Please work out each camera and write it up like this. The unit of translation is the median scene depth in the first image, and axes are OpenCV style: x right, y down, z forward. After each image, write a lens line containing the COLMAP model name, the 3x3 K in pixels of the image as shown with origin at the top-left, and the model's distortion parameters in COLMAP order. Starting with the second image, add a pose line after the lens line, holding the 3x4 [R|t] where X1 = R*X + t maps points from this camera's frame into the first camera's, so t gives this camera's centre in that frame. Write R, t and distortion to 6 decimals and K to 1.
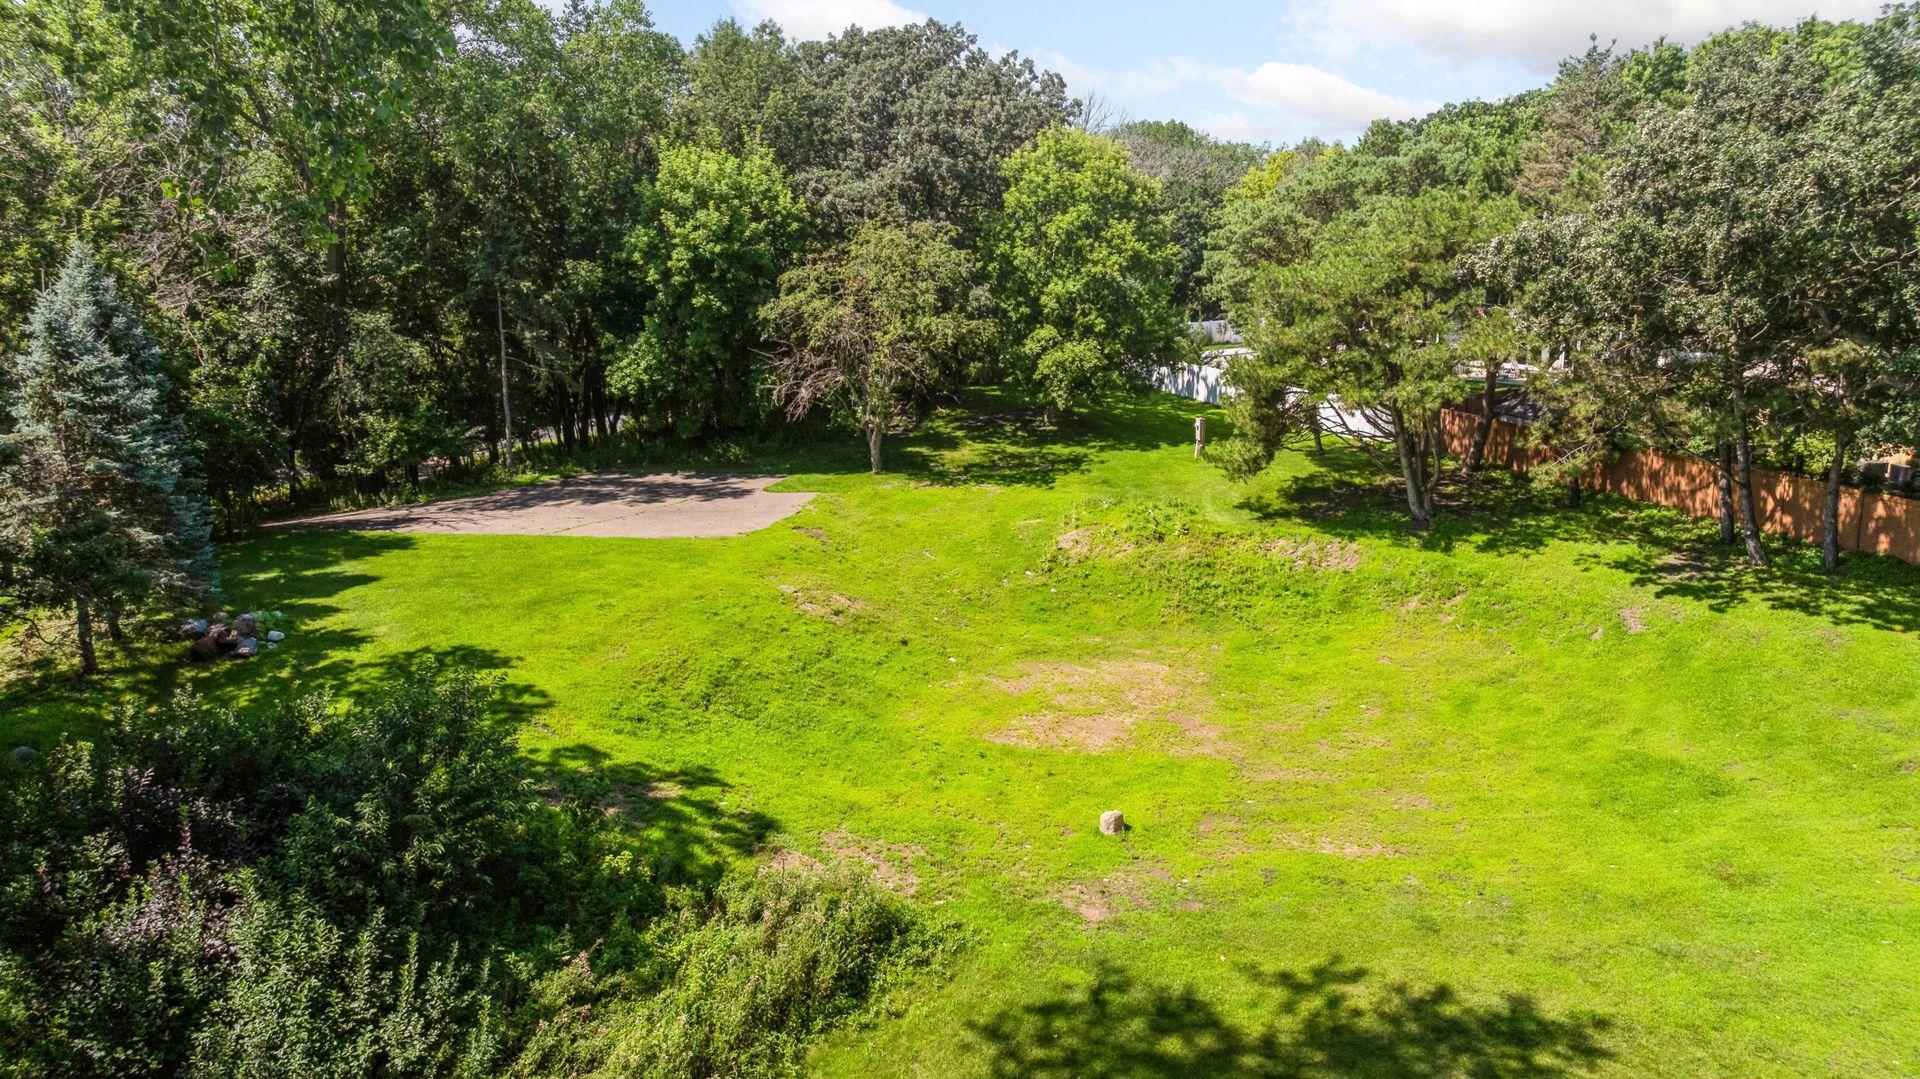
lens RADIAL K [[1395.3, 0, 960.0], [0, 1395.3, 539.5], [0, 0, 1]] dist [-0.019142, 0.006578]
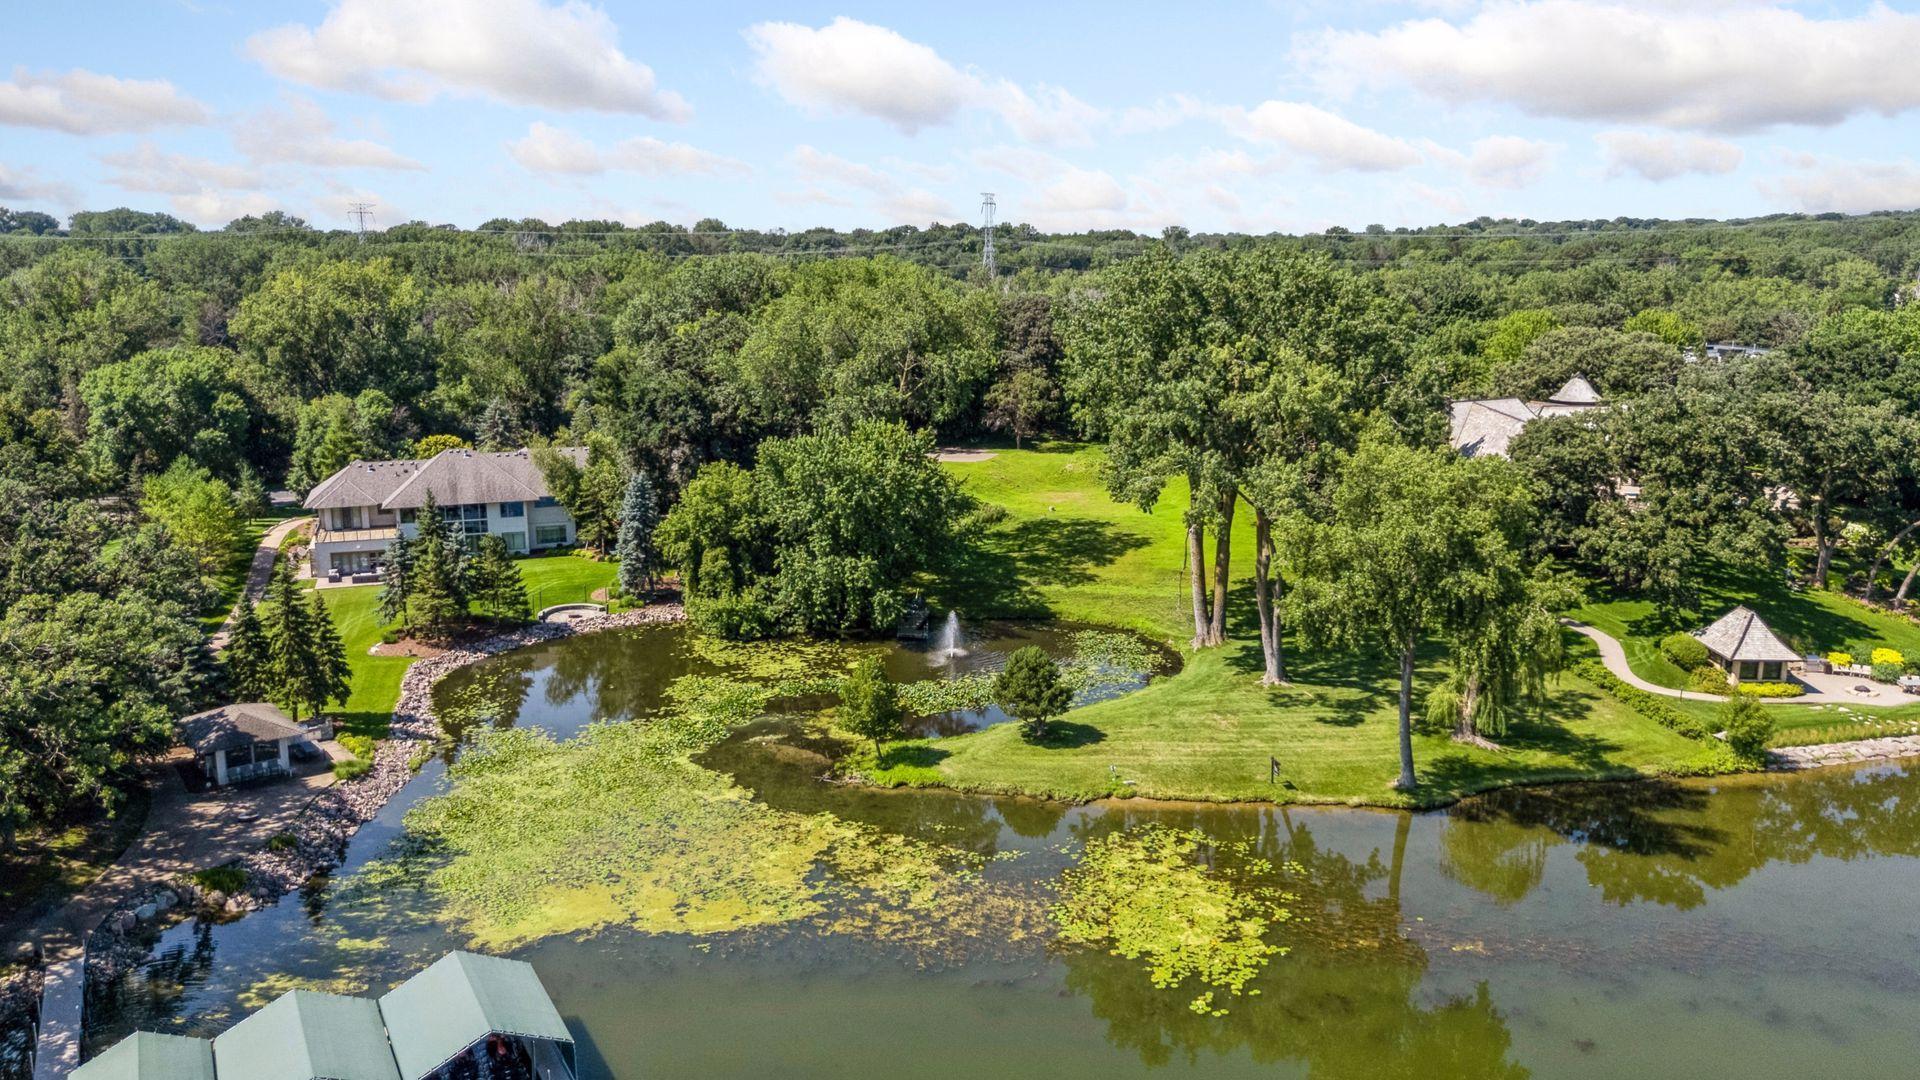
lens RADIAL K [[1429.6, 0, 966.7], [0, 1429.6, 543.5], [0, 0, 1]] dist [0.078845, -0.086337]
pose [[0.990359, 0.040712, -0.132409, 0.257489], [-0.043190, 0.998940, -0.015900, 0.220526], [0.131622, 0.021465, 0.991068, -2.190538]]
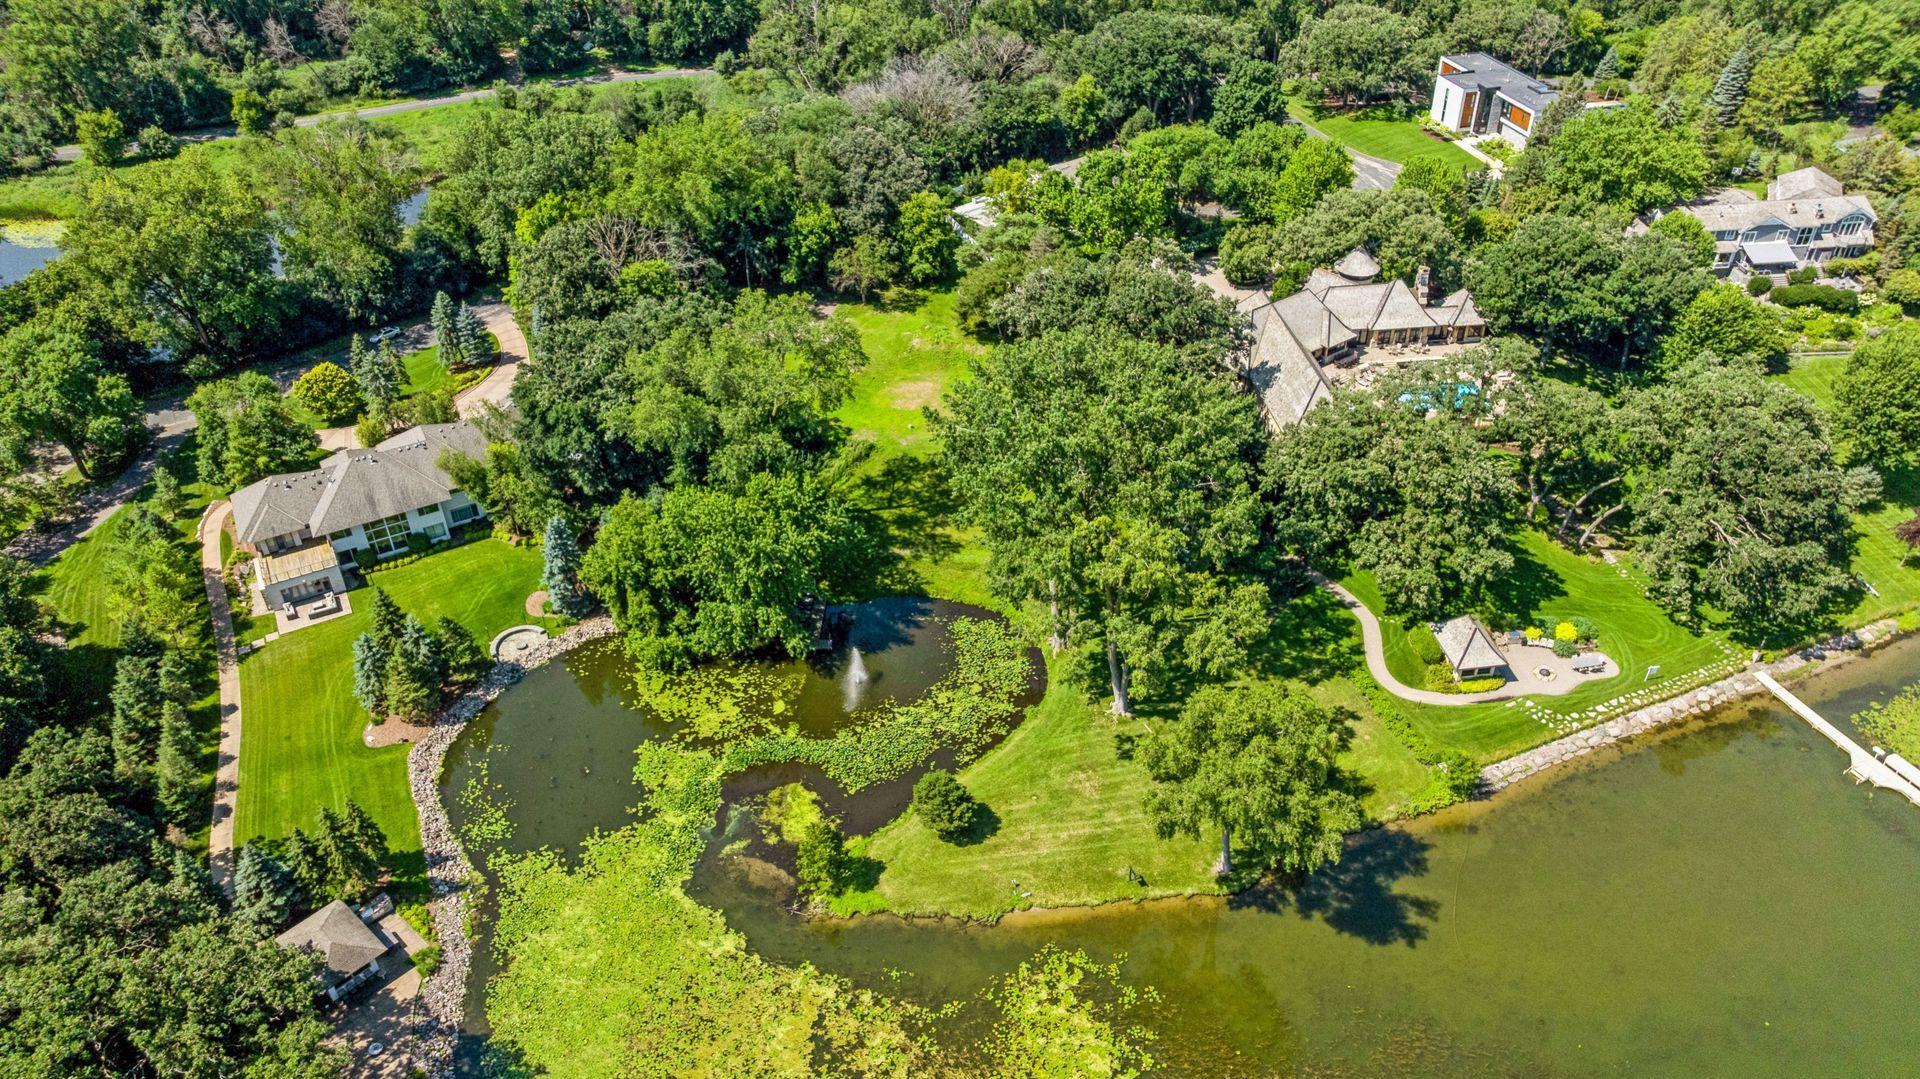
lens RADIAL K [[1352.8, 0, 957.2], [0, 1352.8, 542.7], [0, 0, 1]] dist [-0.034382, 0.041507]
pose [[0.999853, -0.015508, 0.007257, 0.130500], [0.011502, 0.922336, 0.386219, -0.774657], [-0.012683, -0.386079, 0.922379, -2.225546]]
